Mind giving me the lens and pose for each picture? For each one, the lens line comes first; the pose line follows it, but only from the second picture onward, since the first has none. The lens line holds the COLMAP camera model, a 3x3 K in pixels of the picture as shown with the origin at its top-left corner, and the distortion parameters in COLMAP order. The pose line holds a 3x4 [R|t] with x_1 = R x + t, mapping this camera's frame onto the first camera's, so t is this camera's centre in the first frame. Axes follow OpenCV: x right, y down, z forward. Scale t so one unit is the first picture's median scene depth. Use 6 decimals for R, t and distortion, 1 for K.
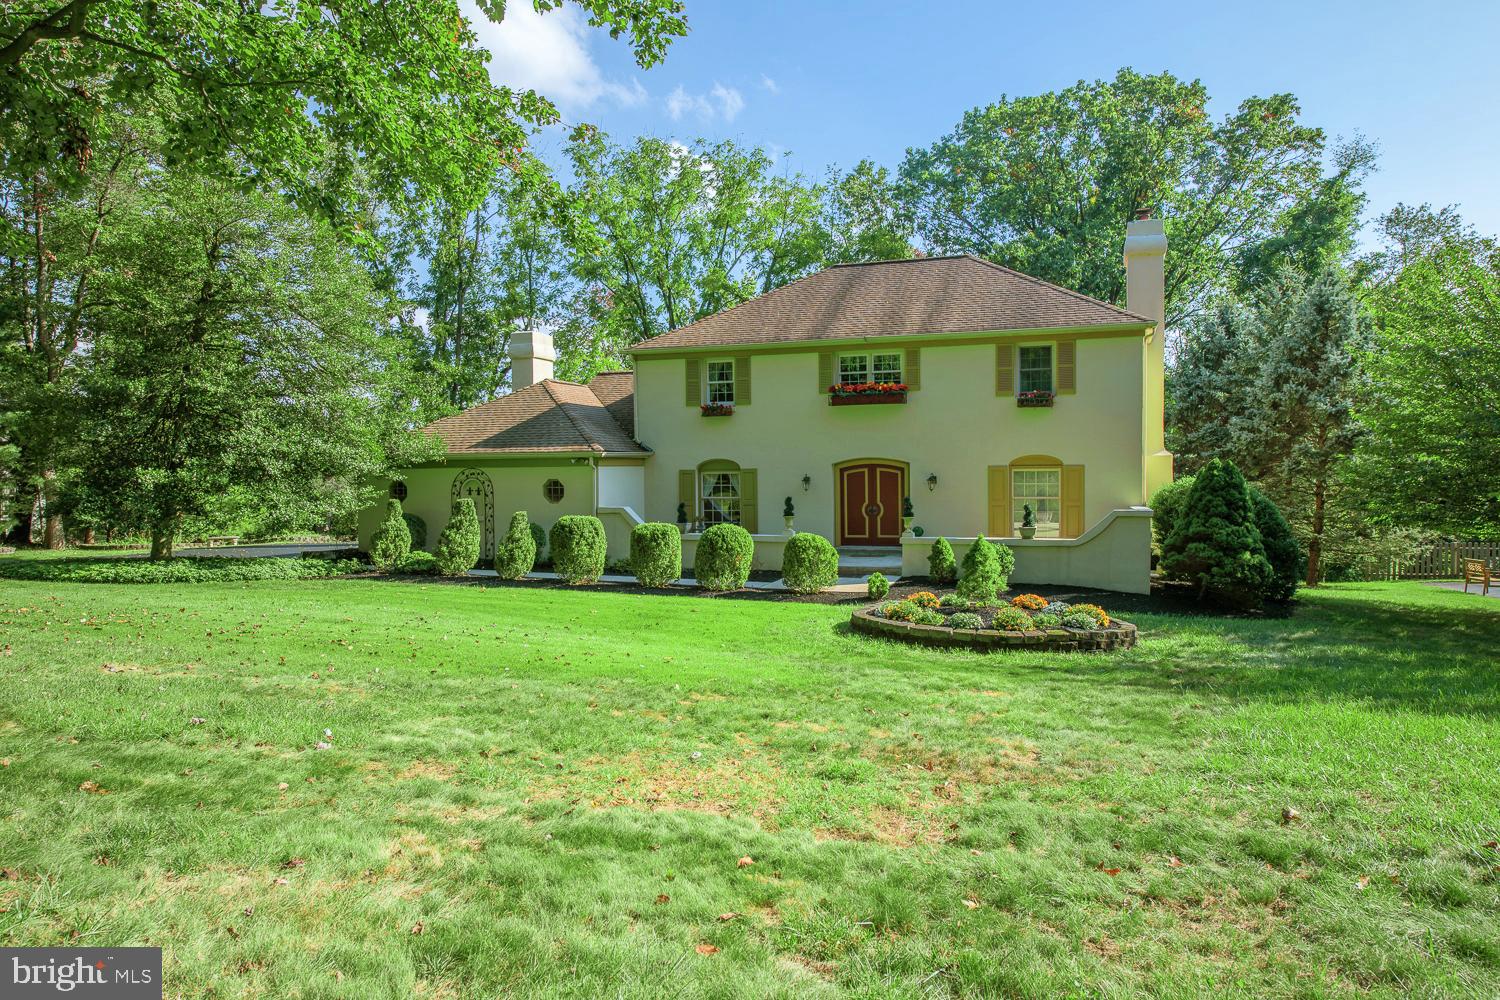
lens RADIAL K [[992.5, 0, 748.4], [0, 992.5, 498.8], [0, 0, 1]] dist [0.011905, 0.005911]
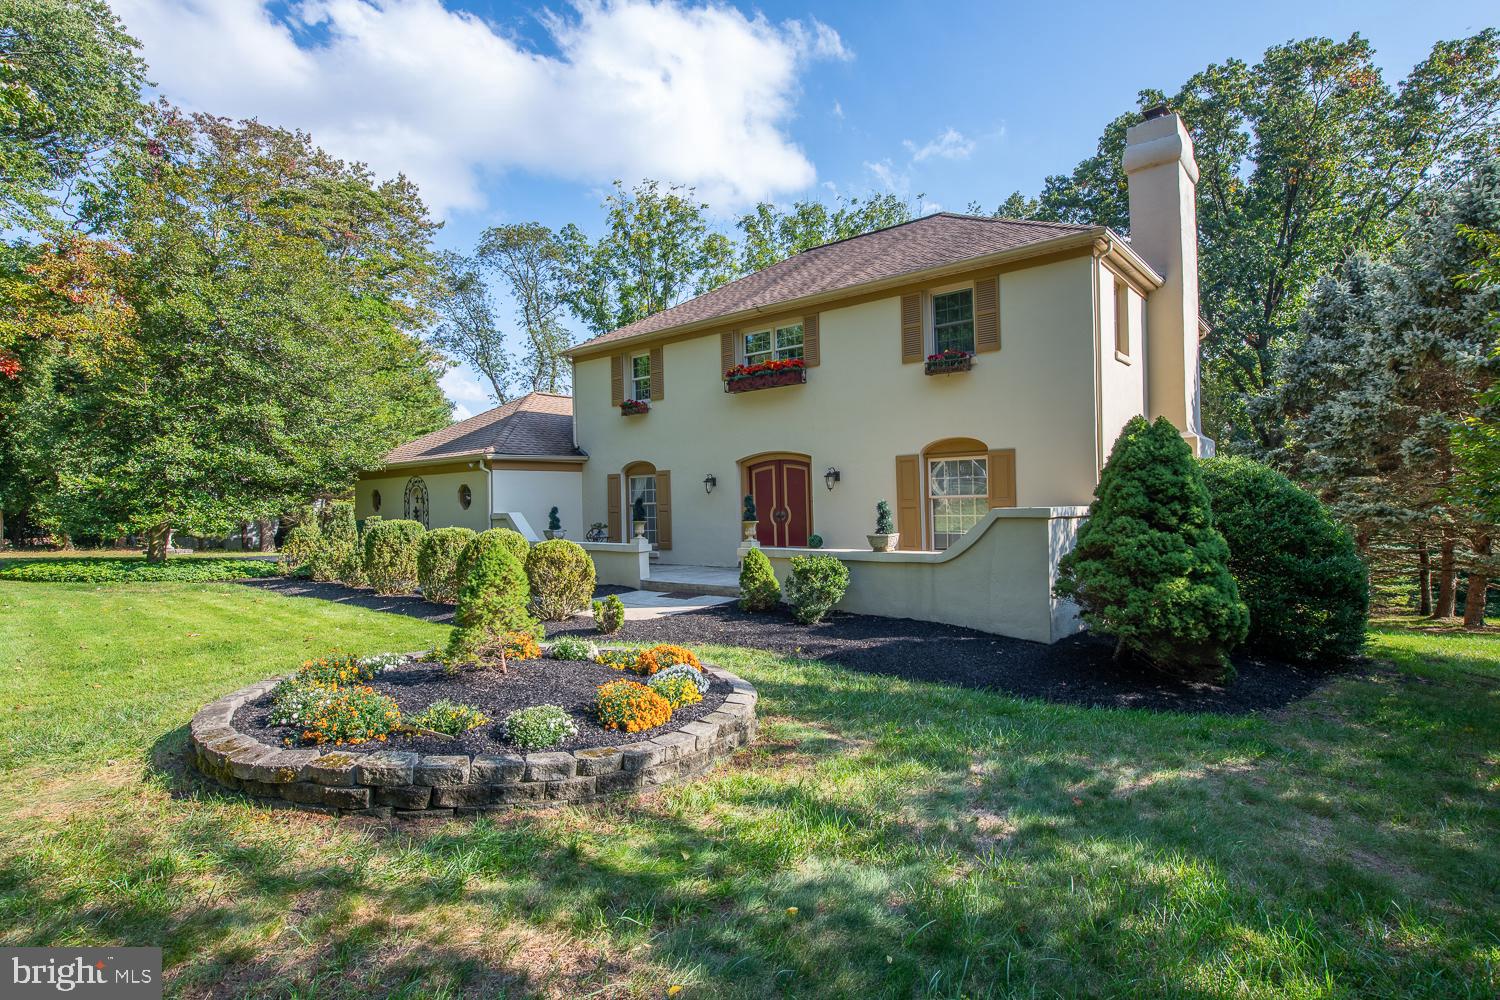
lens RADIAL K [[756.4, 0, 742.4], [0, 756.4, 497.2], [0, 0, 1]] dist [-0.005469, -0.001035]
pose [[0.940324, -0.012263, -0.340060, 0.310998], [0.001784, 0.999514, -0.031110, 0.015712], [0.340277, 0.028647, 0.939889, 0.395006]]
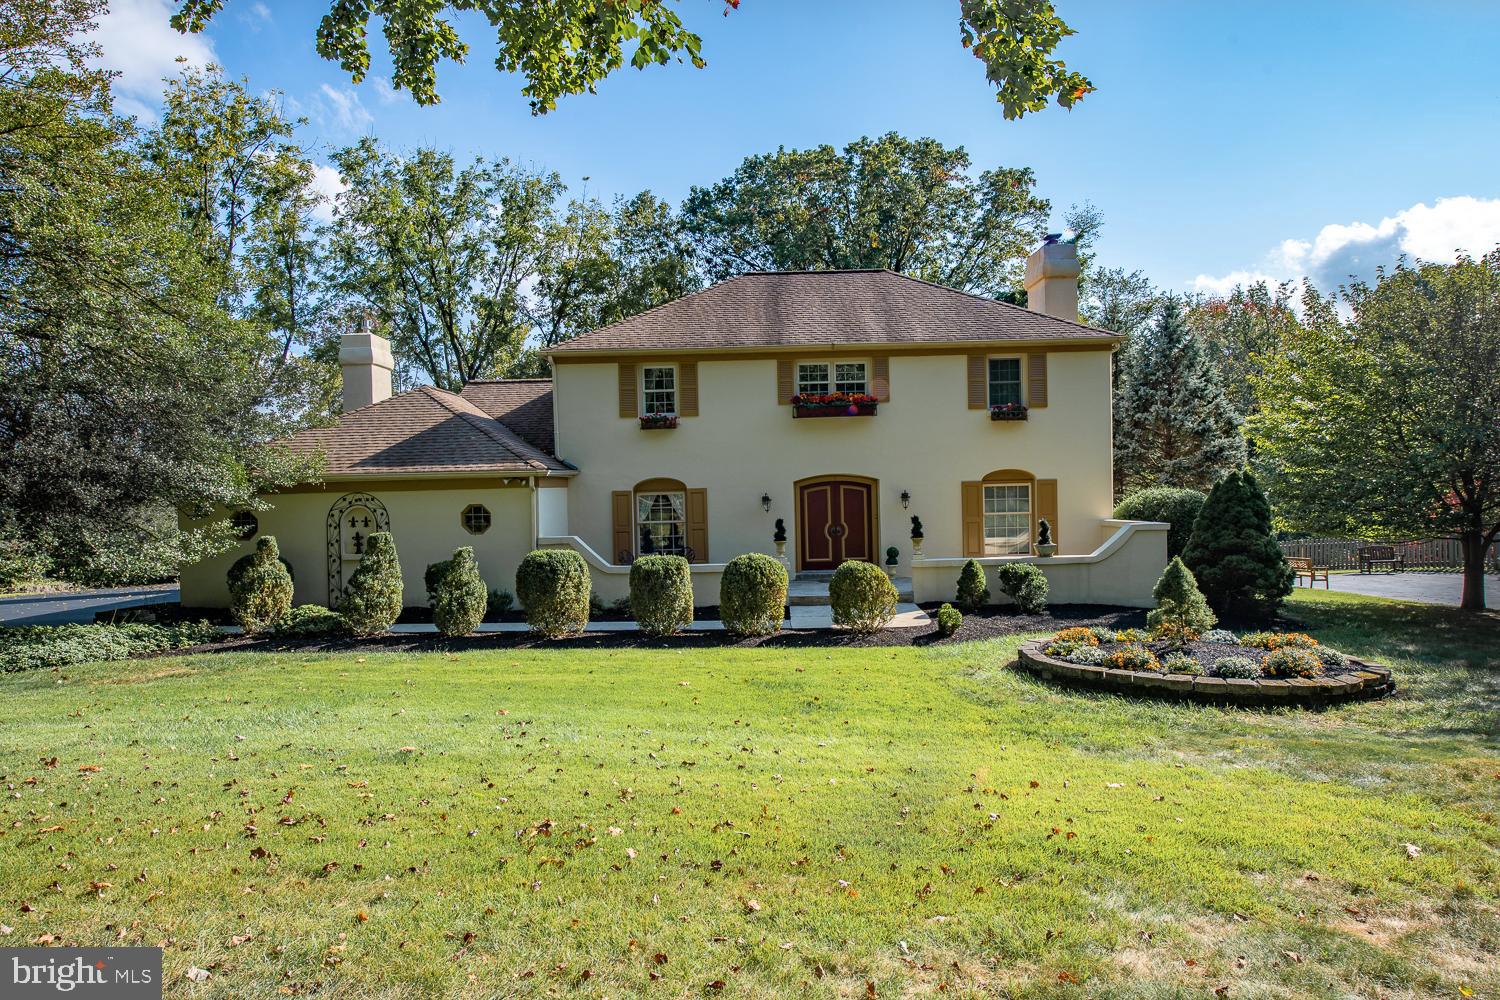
lens RADIAL K [[879.5, 0, 756.9], [0, 879.5, 498.2], [0, 0, 1]] dist [0.005296, 0.003689]
pose [[0.944908, -0.017718, 0.326856, -0.213483], [0.024814, 0.999538, -0.017553, -0.006543], [-0.326394, 0.024696, 0.944911, 0.247870]]
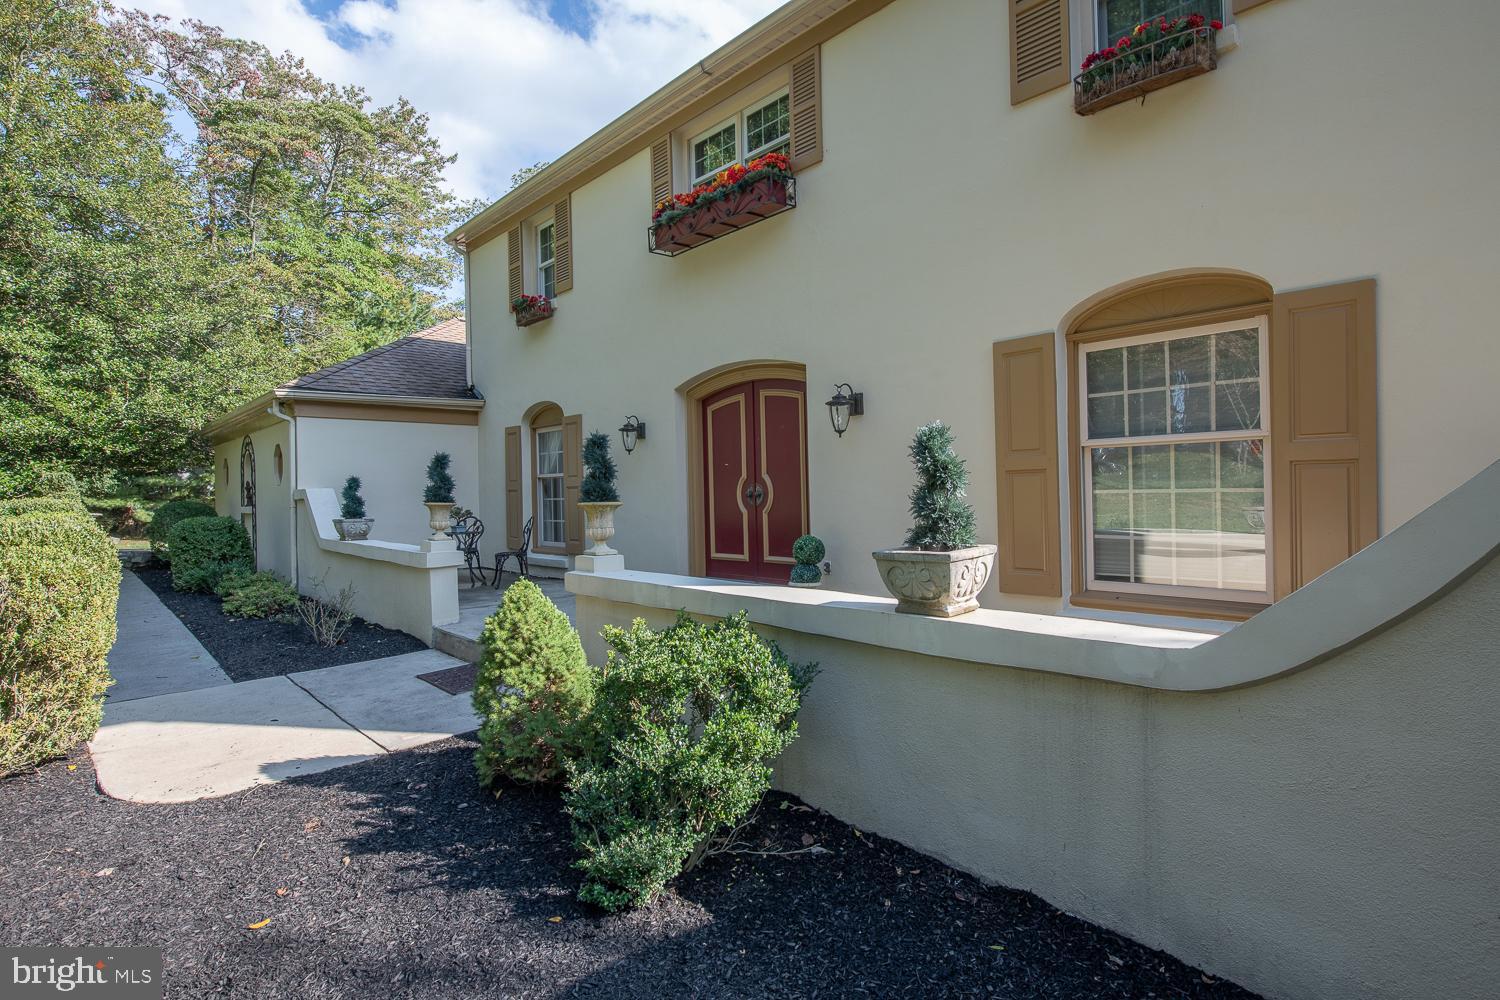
lens RADIAL K [[756.4, 0, 743.8], [0, 756.4, 489.2], [0, 0, 1]] dist [-0.005469, -0.001035]
pose [[0.888064, -0.007544, -0.459658, 0.265530], [-0.004667, 0.999666, -0.025423, 0.017526], [0.459696, 0.024723, 0.887732, 0.721174]]
